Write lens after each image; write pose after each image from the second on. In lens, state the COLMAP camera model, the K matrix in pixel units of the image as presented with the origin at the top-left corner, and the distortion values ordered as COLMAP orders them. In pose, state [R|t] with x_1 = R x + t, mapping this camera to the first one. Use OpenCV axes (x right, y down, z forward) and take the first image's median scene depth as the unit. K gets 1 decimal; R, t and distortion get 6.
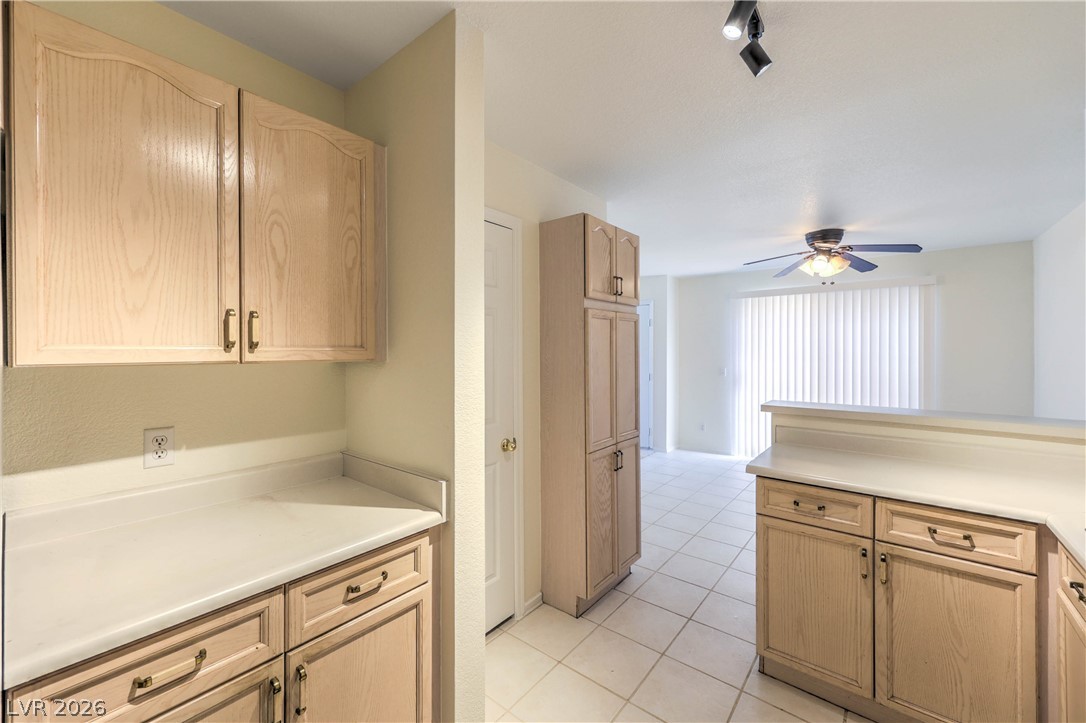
lens RADIAL K [[438.3, 0, 536.7], [0, 438.3, 351.0], [0, 0, 1]] dist [0.011597, 0.001048]
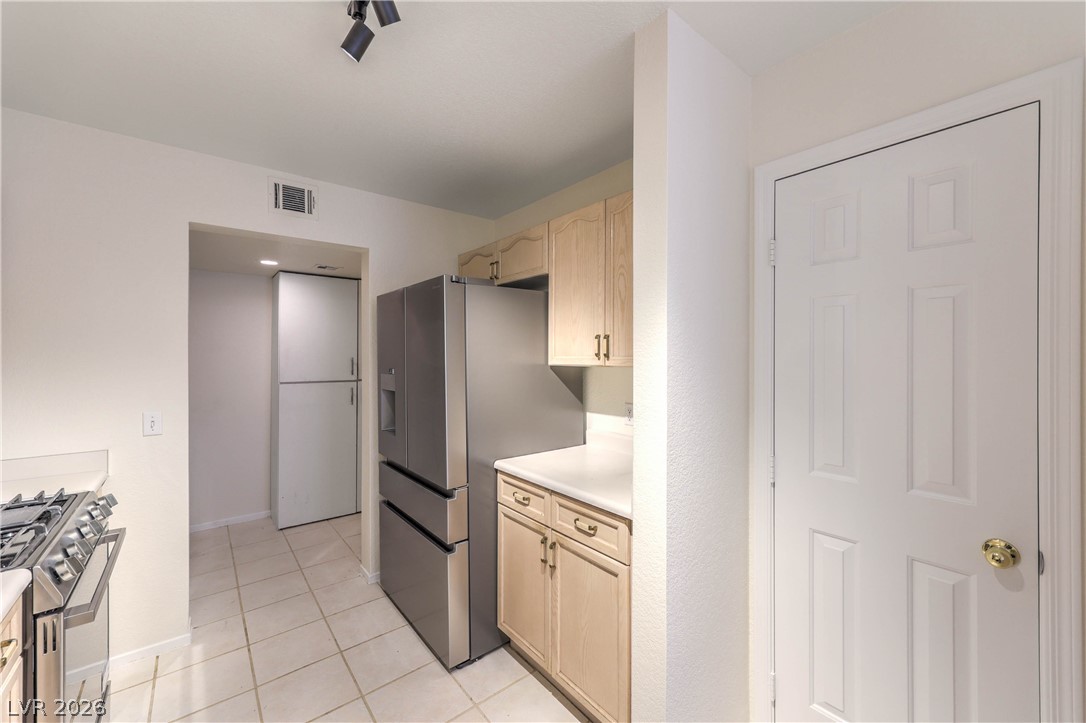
lens RADIAL K [[438.3, 0, 545.5], [0, 438.3, 357.8], [0, 0, 1]] dist [0.011597, 0.001048]
pose [[-0.205486, 0.006652, -0.978637, 0.635480], [-0.002387, 0.999971, 0.007299, -0.011174], [0.978657, 0.003836, -0.205464, 0.729053]]
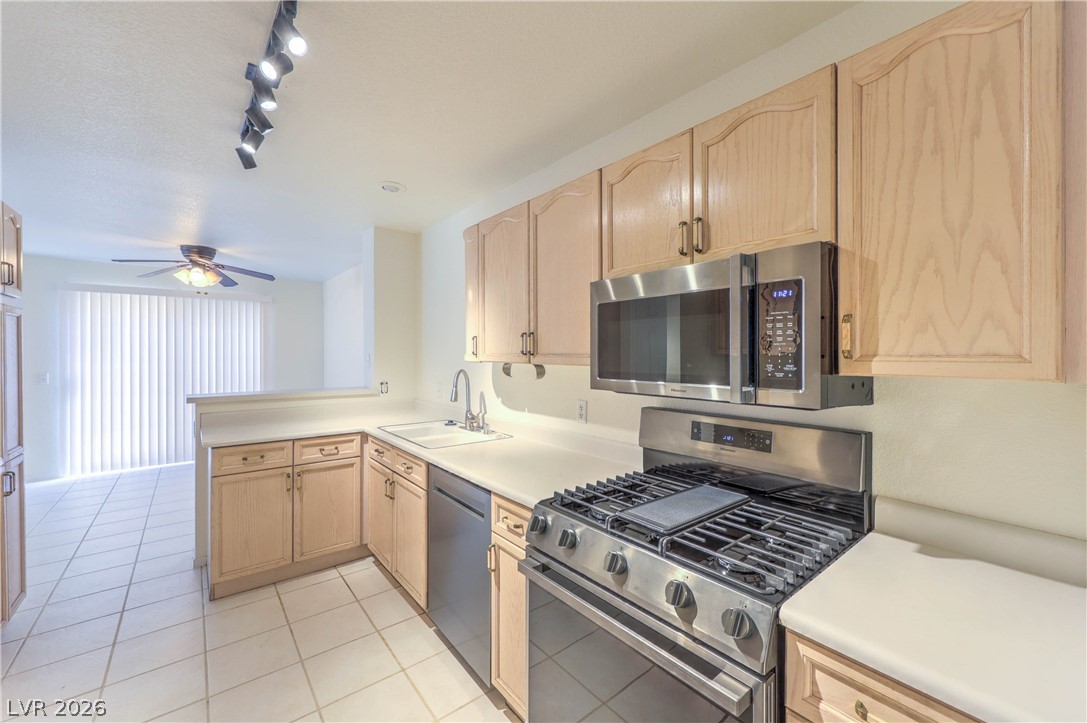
lens RADIAL K [[438.7, 0, 539.5], [0, 438.7, 358.2], [0, 0, 1]] dist [0.011597, 0.001048]
pose [[0.219358, -0.013442, 0.975552, -0.585509], [0.001655, 0.999909, 0.013405, 0.004356], [-0.975643, -0.001326, 0.219361, -0.235462]]
